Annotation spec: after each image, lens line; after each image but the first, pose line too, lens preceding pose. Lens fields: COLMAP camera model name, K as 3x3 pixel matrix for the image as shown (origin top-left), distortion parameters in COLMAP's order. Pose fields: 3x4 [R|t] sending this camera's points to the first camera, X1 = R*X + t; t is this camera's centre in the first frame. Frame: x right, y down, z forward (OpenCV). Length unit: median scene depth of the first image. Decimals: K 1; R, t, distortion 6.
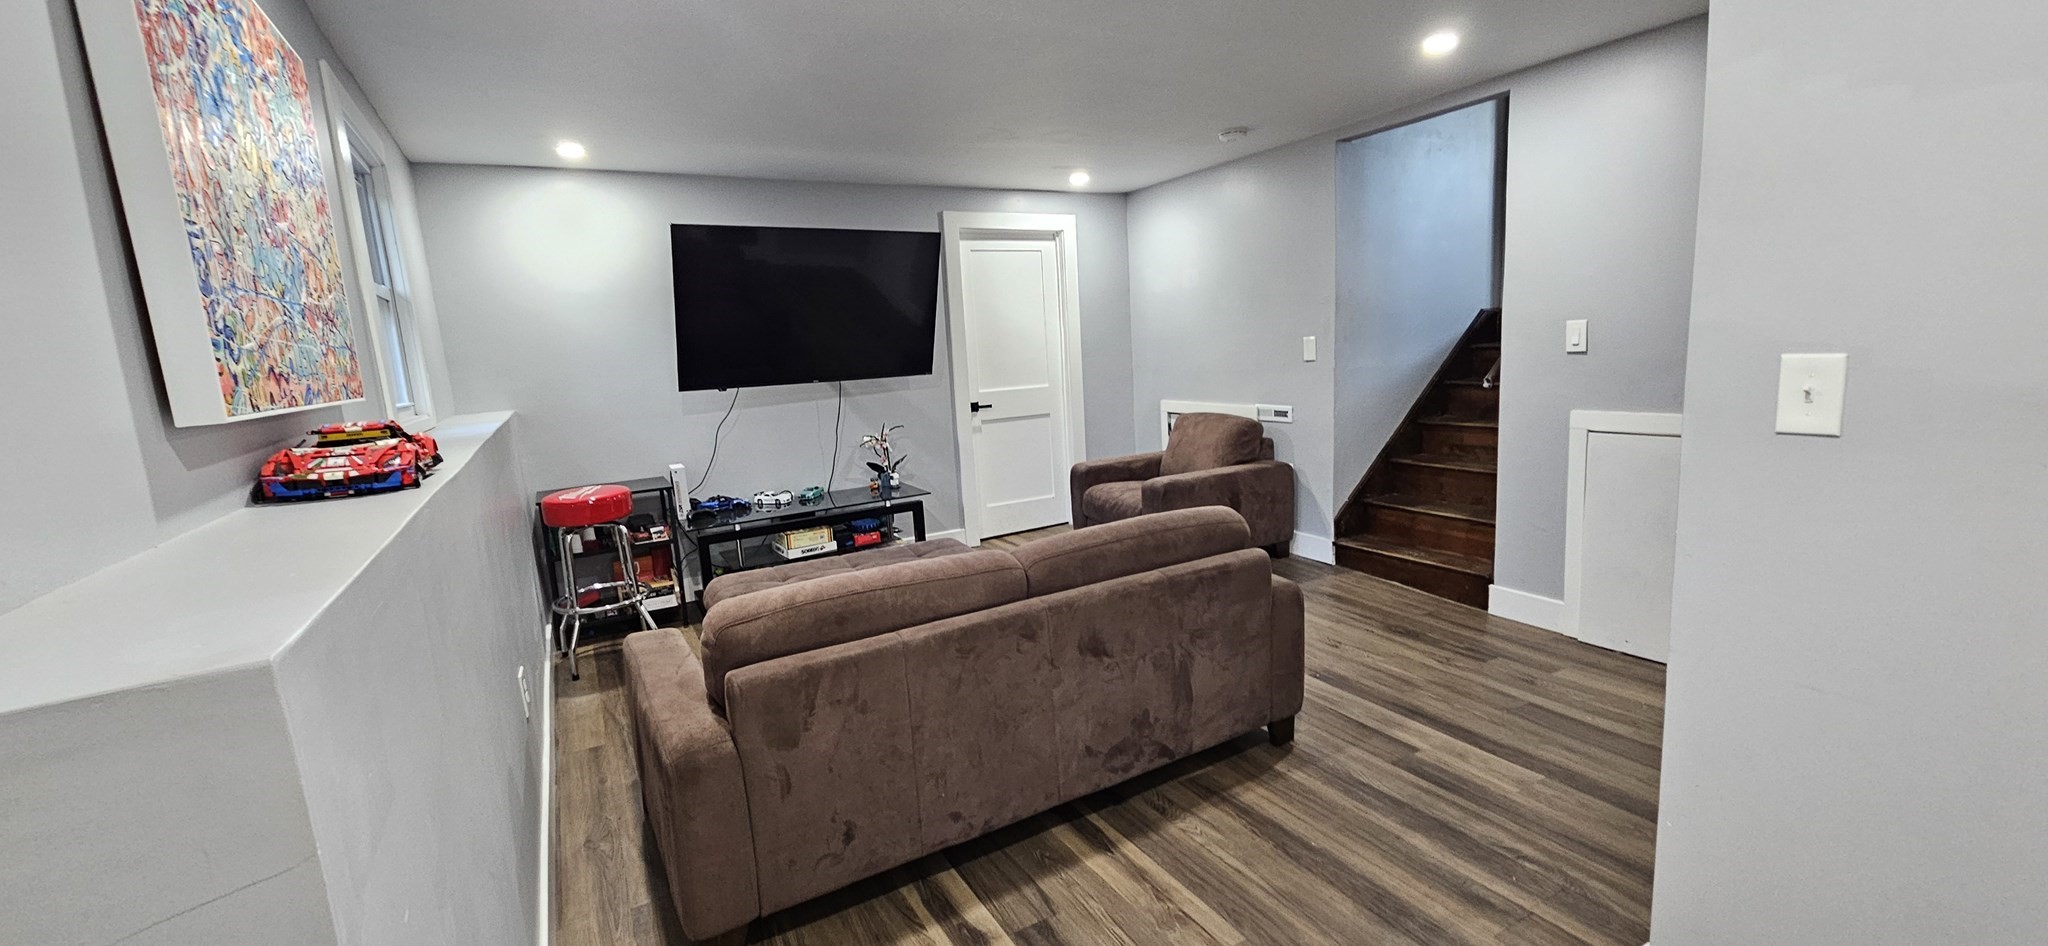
lens RADIAL K [[833.1, 0, 1024.0], [0, 833.1, 473.0], [0, 0, 1]] dist [-0.001058, 0.000060]
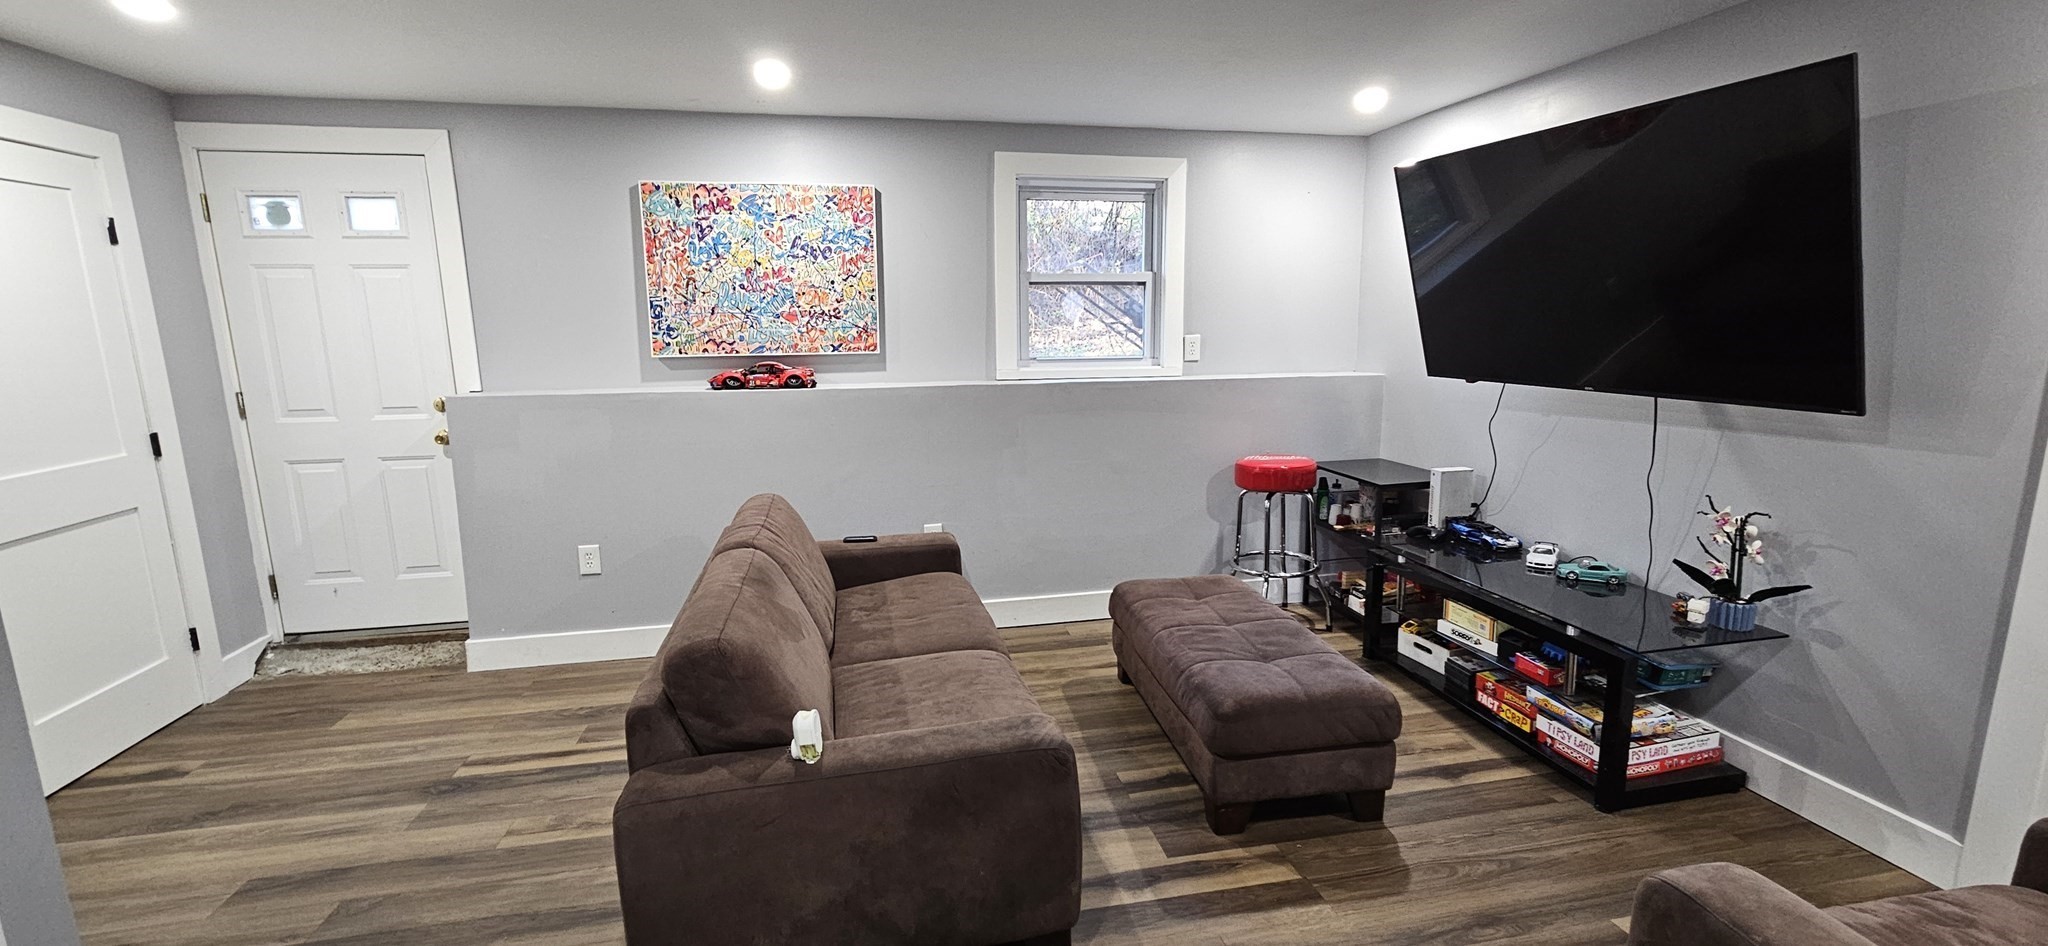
lens RADIAL K [[833.1, 0, 1024.0], [0, 833.1, 473.0], [0, 0, 1]] dist [-0.001058, 0.000060]
pose [[-0.299395, 0.229182, -0.926196, 0.460694], [-0.119641, 0.954044, 0.274747, -0.182152], [0.946598, 0.193069, -0.258217, 0.856899]]
